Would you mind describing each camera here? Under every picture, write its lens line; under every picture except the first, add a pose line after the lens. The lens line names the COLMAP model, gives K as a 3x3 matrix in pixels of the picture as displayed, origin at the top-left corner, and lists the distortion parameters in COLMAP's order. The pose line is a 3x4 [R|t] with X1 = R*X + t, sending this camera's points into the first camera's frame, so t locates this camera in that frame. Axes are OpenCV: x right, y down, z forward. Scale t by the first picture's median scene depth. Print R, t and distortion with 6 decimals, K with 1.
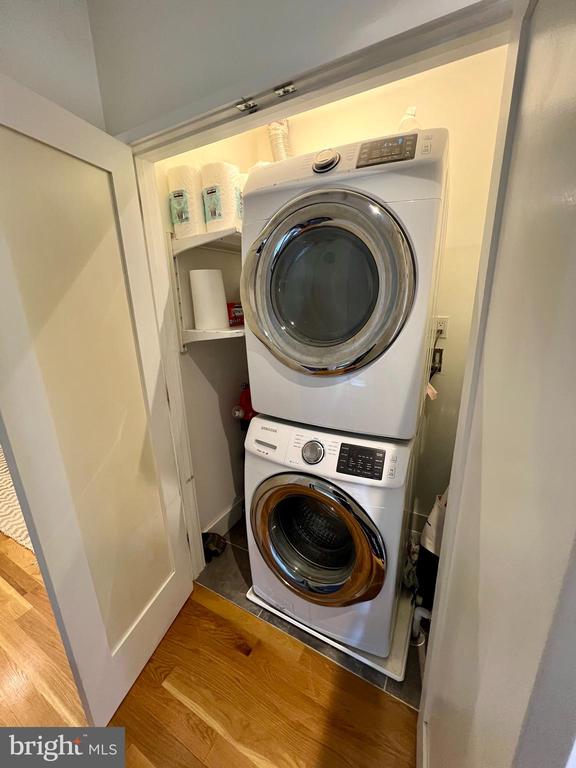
lens RADIAL K [[309.6, 0, 287.3], [0, 309.6, 382.0], [0, 0, 1]] dist [0.002941, 0.000137]
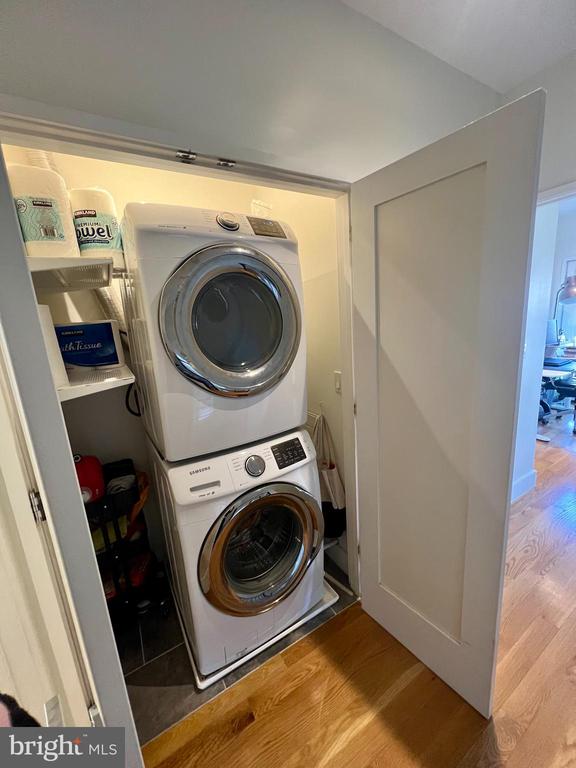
lens RADIAL K [[309.6, 0, 287.3], [0, 309.6, 382.0], [0, 0, 1]] dist [0.002941, 0.000137]
pose [[0.496474, -0.186643, 0.847749, -0.746338], [0.291475, 0.955753, 0.039722, -0.070966], [-0.817653, 0.227377, 0.528908, 0.248467]]
